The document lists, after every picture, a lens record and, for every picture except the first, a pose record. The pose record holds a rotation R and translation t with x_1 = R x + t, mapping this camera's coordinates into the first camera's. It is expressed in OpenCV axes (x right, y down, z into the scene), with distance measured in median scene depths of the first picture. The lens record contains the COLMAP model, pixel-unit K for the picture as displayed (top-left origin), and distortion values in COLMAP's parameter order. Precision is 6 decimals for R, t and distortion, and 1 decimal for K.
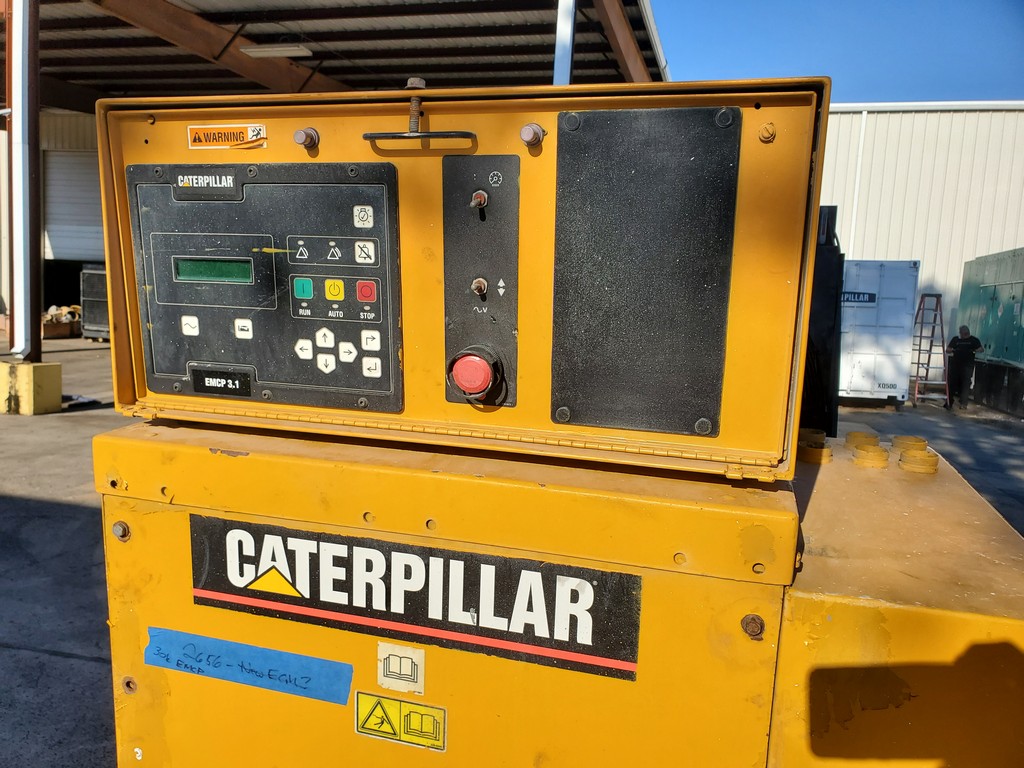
lens RADIAL K [[820.5, 0, 512.6], [0, 820.5, 405.4], [0, 0, 1]] dist [-0.000405, -0.013626]
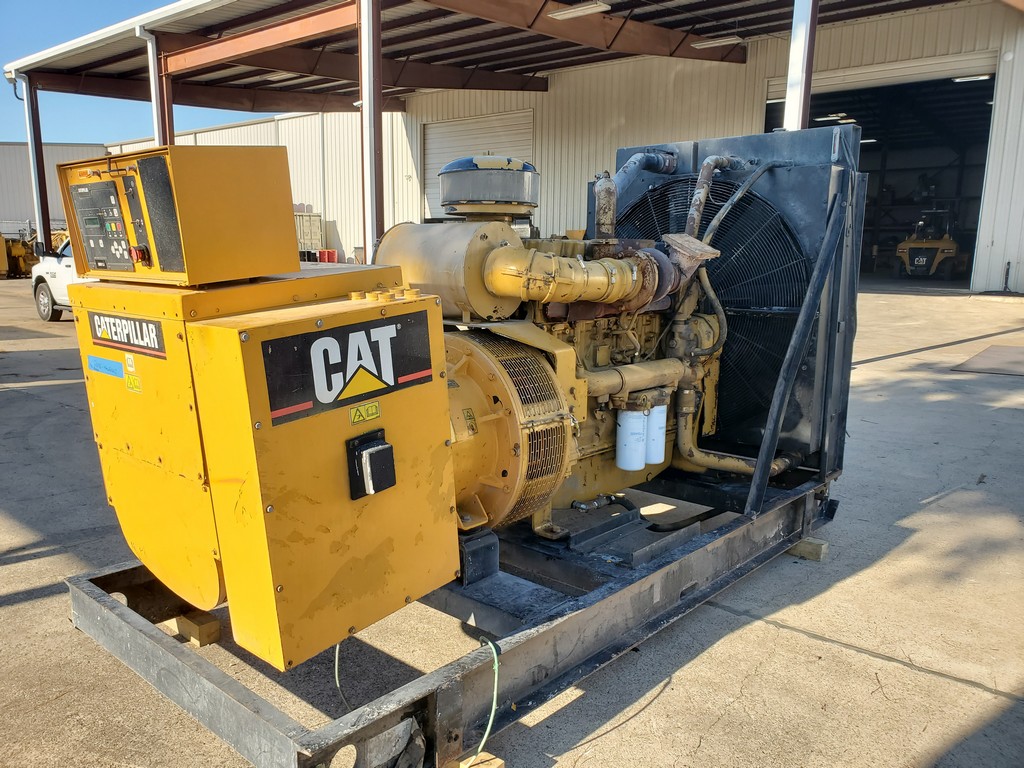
lens RADIAL K [[806.0, 0, 508.5], [0, 806.0, 397.2], [0, 0, 1]] dist [0.025228, -0.008037]
pose [[0.898729, 0.031216, -0.437391, 2.205370], [-0.002101, 0.997758, 0.066892, 0.246899], [0.438499, -0.059199, 0.896780, -0.905400]]
